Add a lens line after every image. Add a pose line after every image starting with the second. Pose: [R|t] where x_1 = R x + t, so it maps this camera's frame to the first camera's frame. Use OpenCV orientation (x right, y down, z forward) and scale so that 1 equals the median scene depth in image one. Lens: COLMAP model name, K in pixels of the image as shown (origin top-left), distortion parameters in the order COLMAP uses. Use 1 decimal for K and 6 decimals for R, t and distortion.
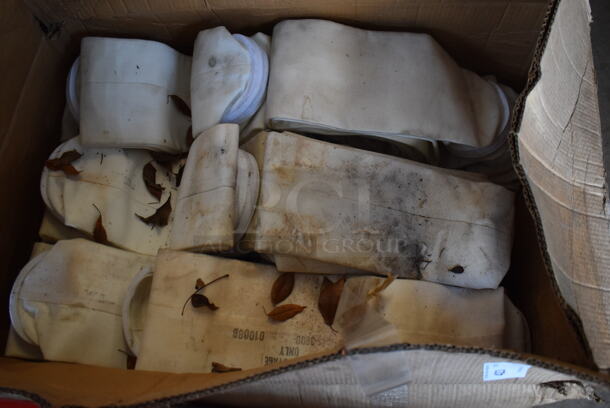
lens RADIAL K [[572.0, 0, 304.5], [0, 572.0, 204.4], [0, 0, 1]] dist [-0.074670, 0.000000]
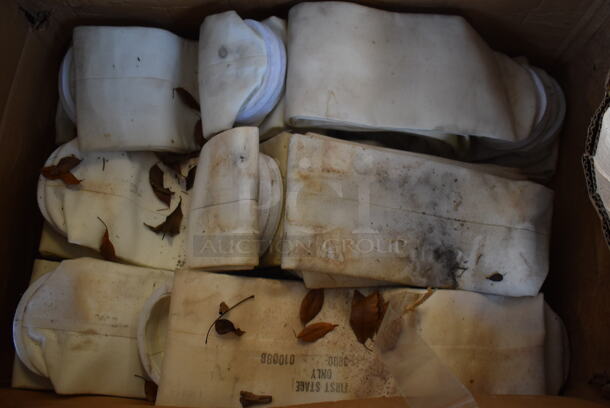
lens RADIAL K [[572.0, 0, 305.2], [0, 572.0, 203.8], [0, 0, 1]] dist [-0.074670, 0.000000]
pose [[0.999312, -0.024377, 0.027957, -0.066951], [0.021801, 0.995794, 0.088994, -0.094646], [-0.030009, -0.088323, 0.995640, 0.090921]]
